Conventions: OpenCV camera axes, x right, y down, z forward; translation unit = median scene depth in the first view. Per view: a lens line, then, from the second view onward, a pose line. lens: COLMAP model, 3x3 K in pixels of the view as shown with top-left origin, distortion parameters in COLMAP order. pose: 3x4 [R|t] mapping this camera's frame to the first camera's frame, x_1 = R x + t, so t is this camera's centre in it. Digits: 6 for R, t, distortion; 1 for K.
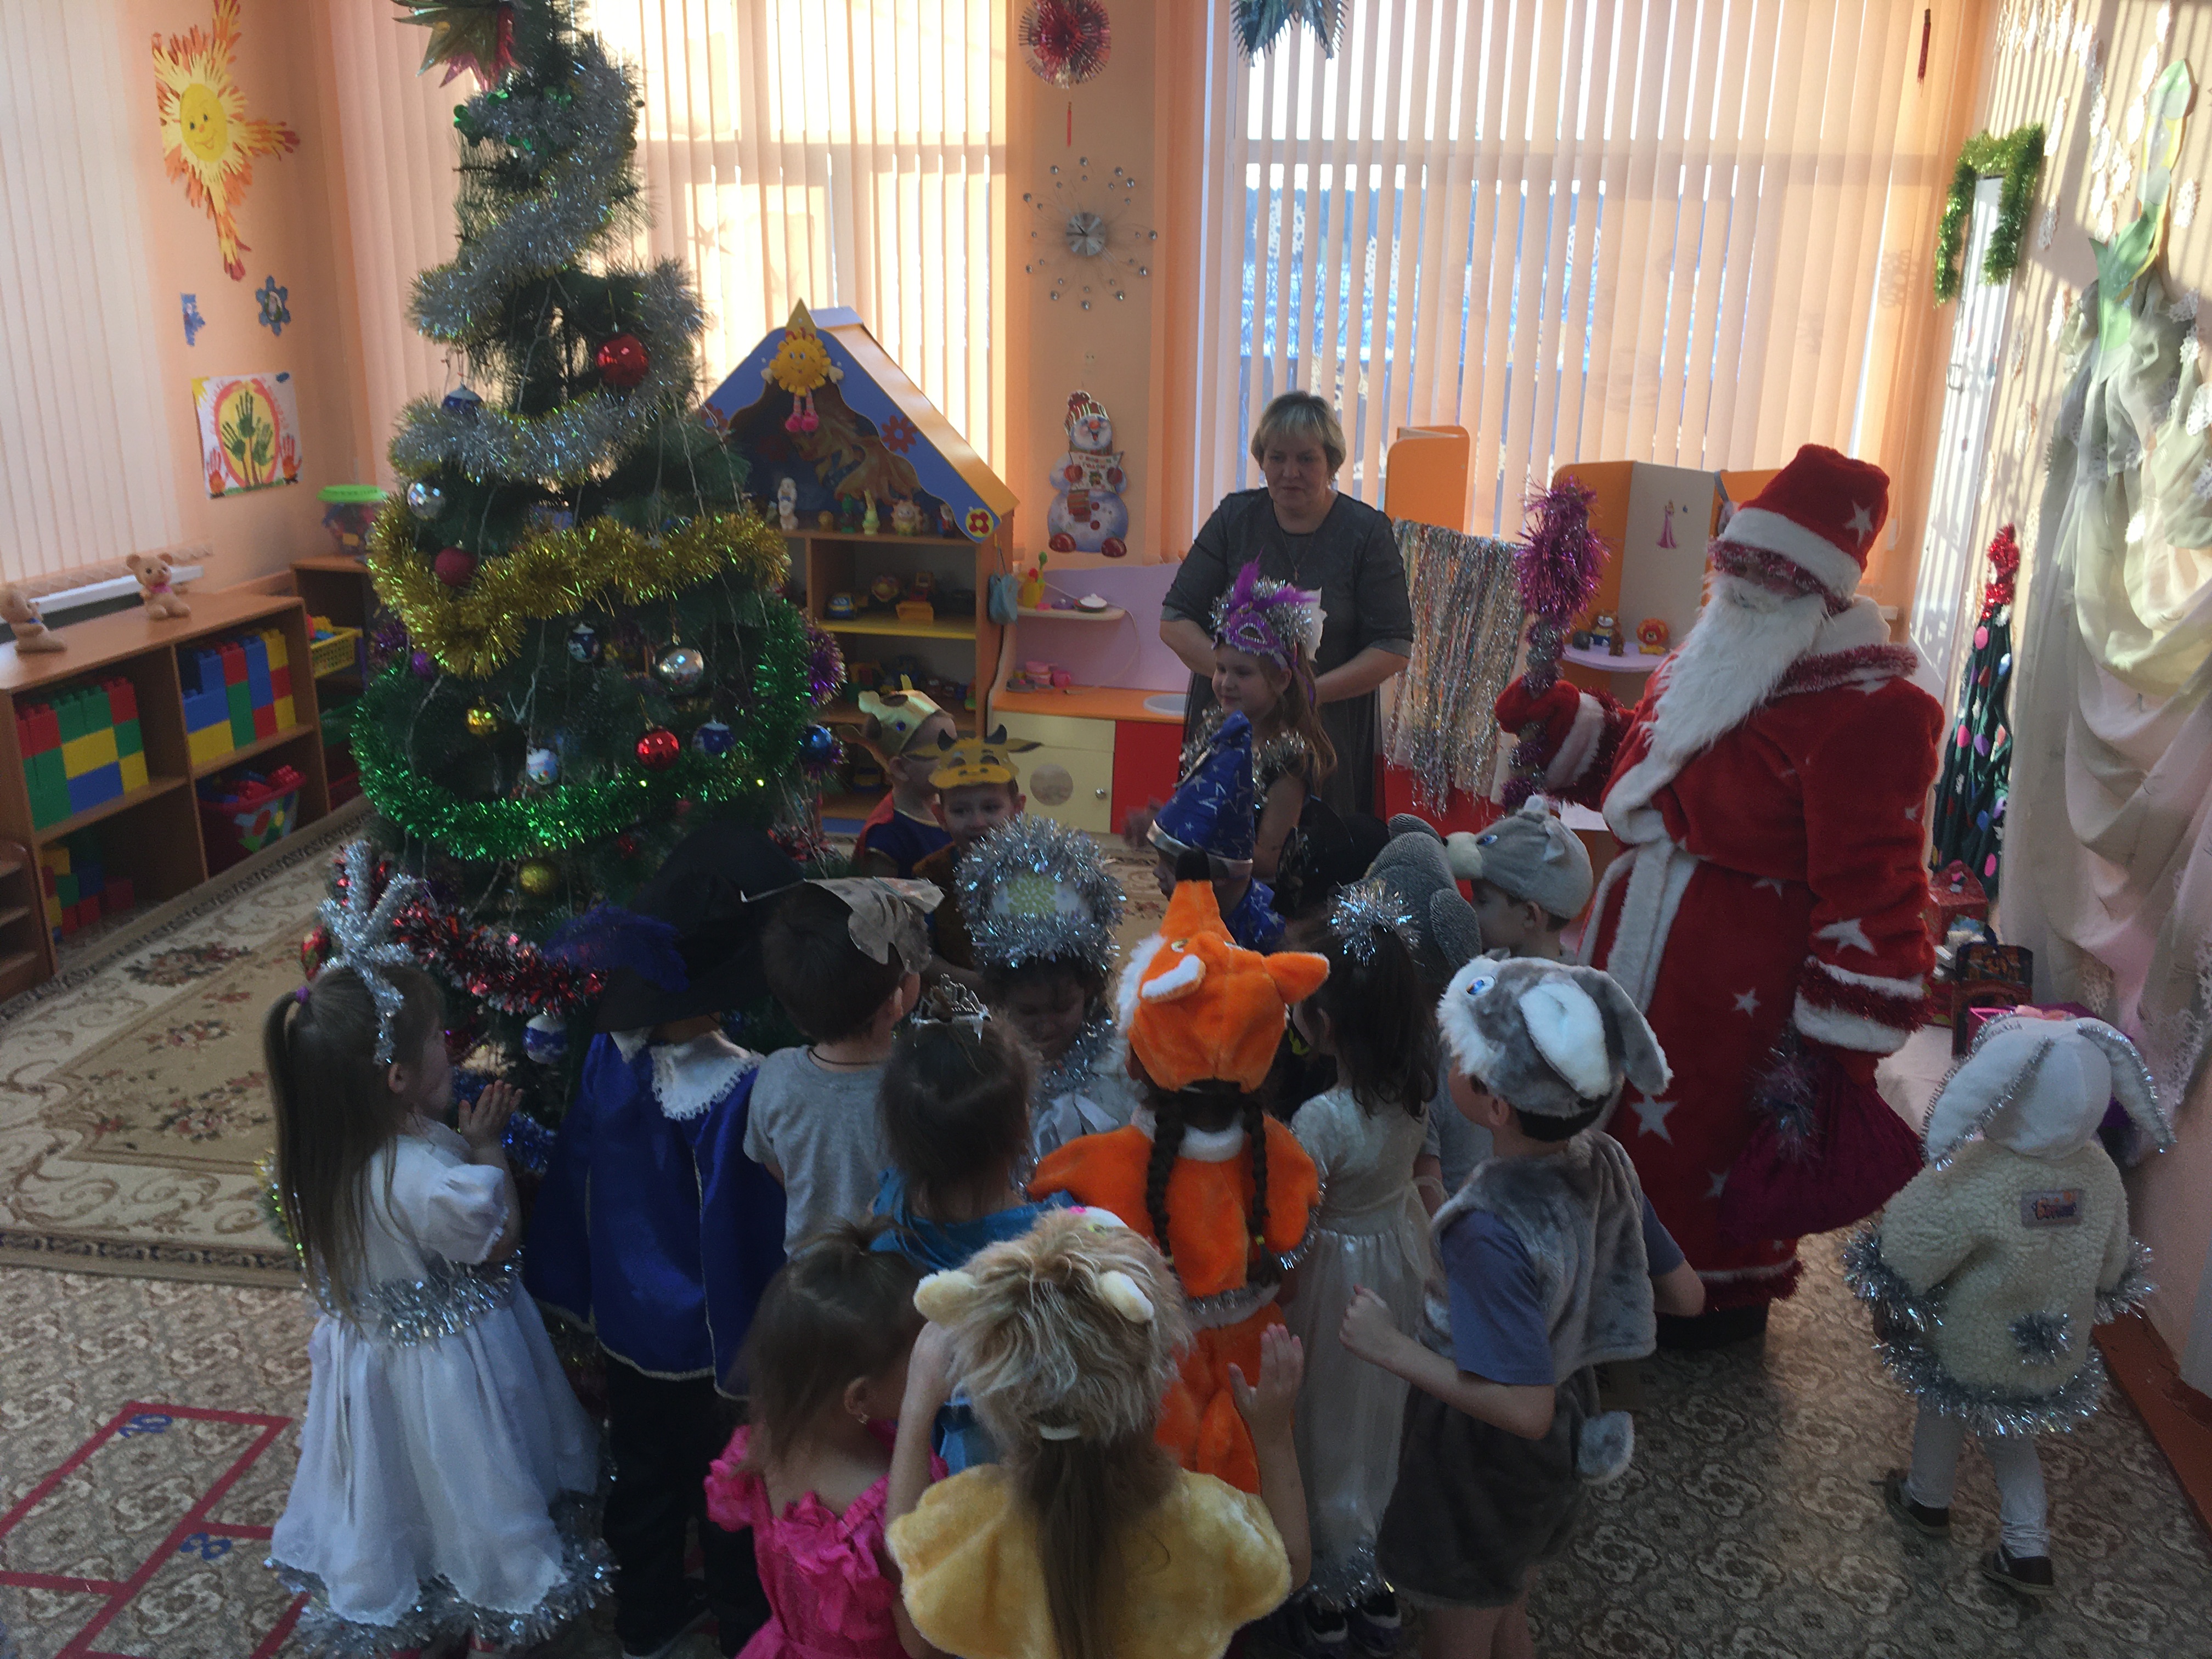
lens RADIAL K [[1900.7, 0, 1097.4], [0, 1900.7, 852.2], [0, 0, 1]] dist [0.091231, -0.128521]
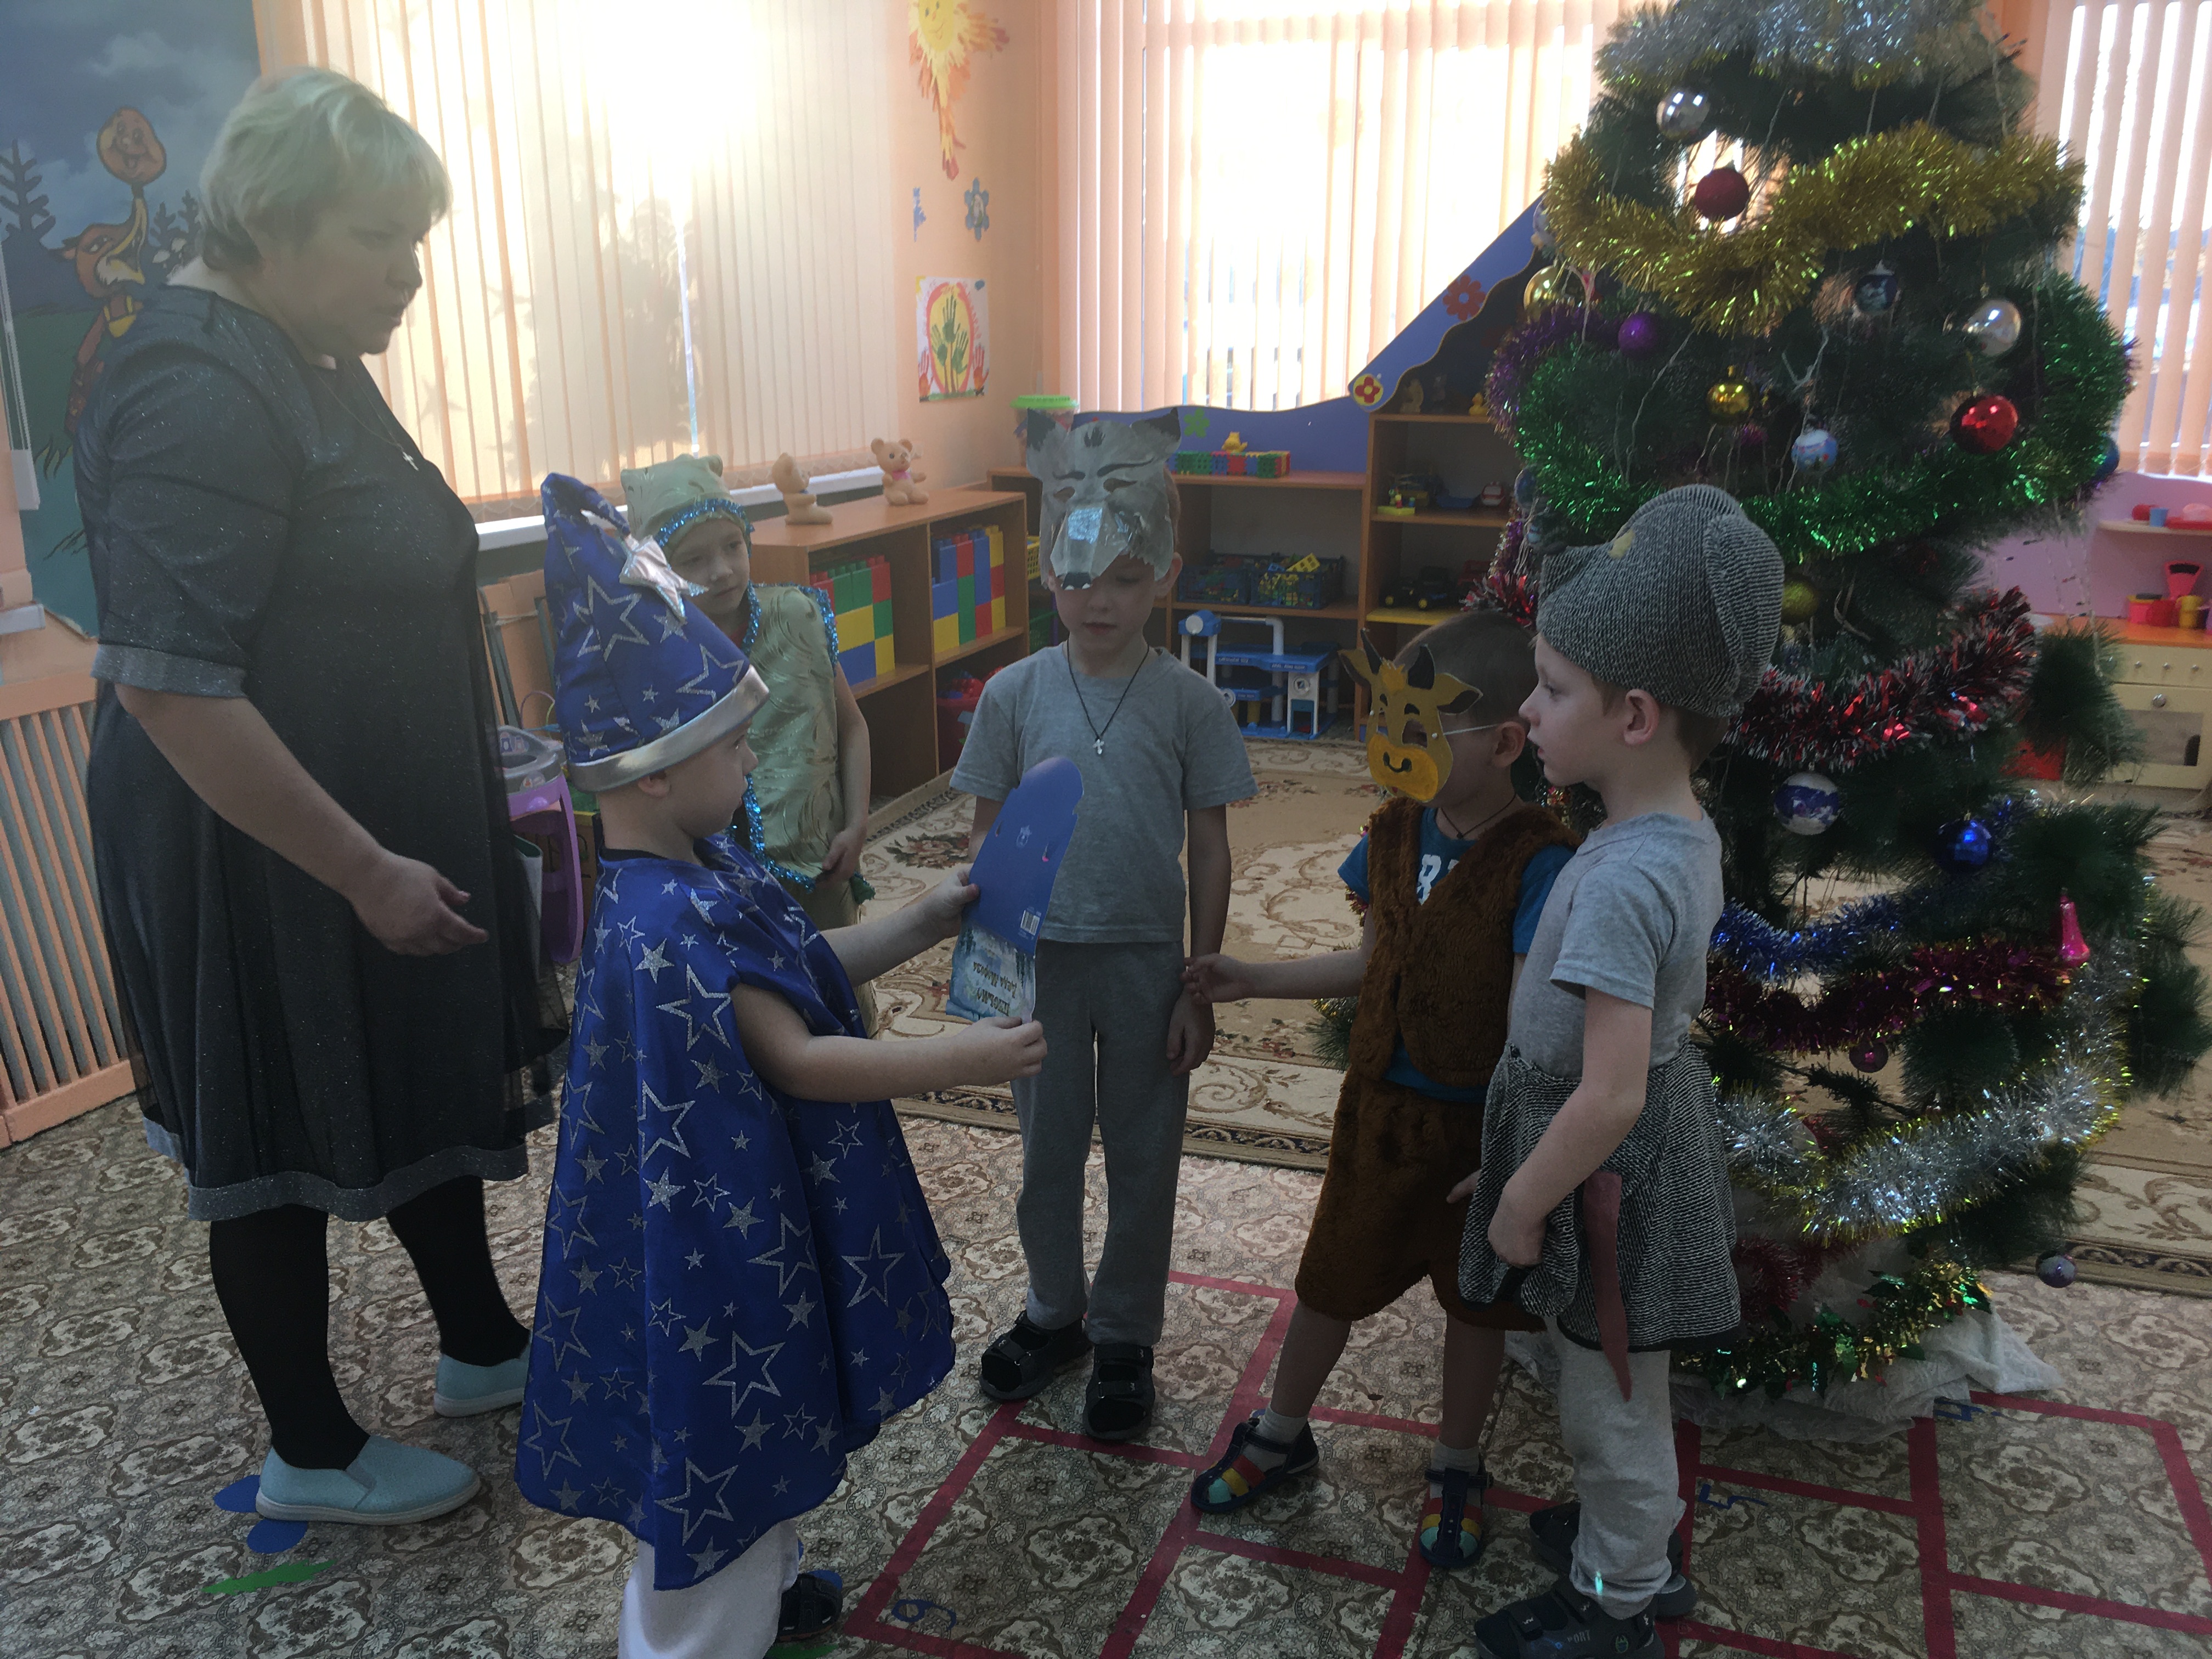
lens RADIAL K [[1900.7, 0, 1105.2], [0, 1900.7, 837.0], [0, 0, 1]] dist [0.091231, -0.128521]
pose [[0.980785, 0.034927, -0.191940, -0.189005], [-0.041327, 0.998712, -0.029445, 0.066158], [0.190664, 0.036811, 0.980965, 0.085619]]
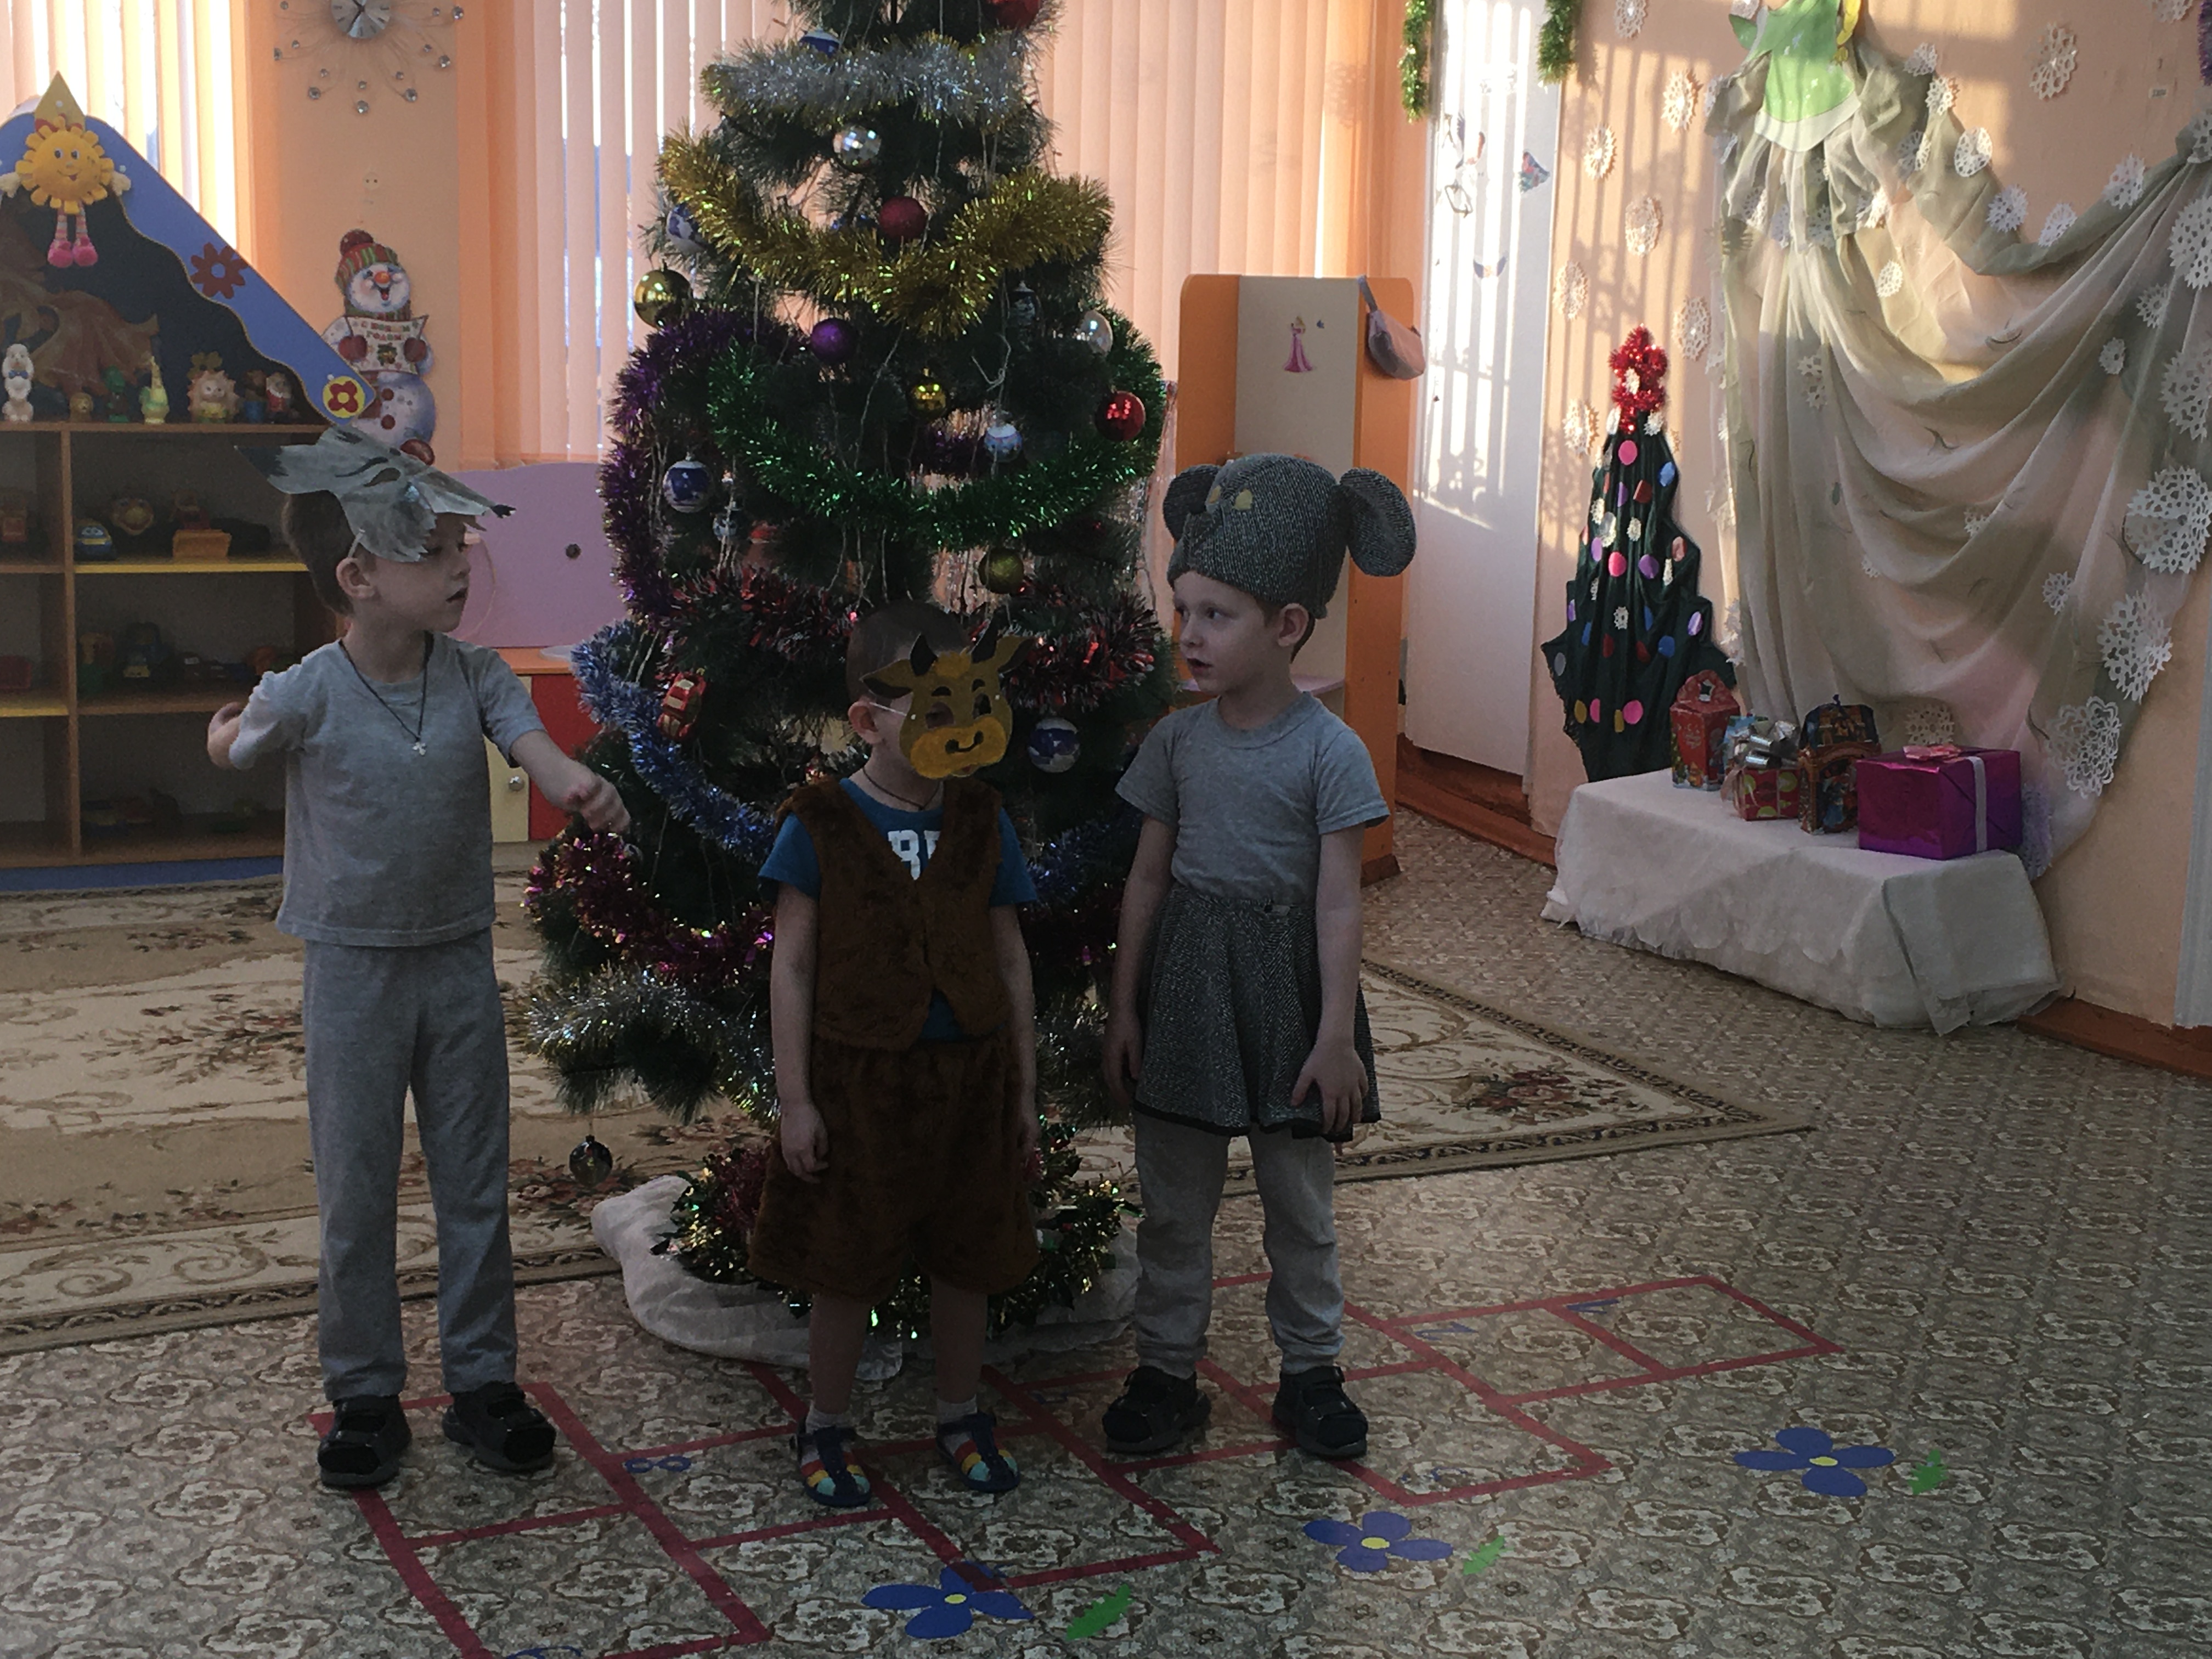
lens RADIAL K [[3293.4, 0, 1111.5], [0, 3293.4, 827.8], [0, 0, 1]] dist [0.065877, 0.000000]
pose [[0.836022, -0.094598, 0.540480, -0.494396], [0.159475, 0.984396, -0.074384, 0.114629], [-0.525009, 0.148380, 0.838062, -0.125726]]
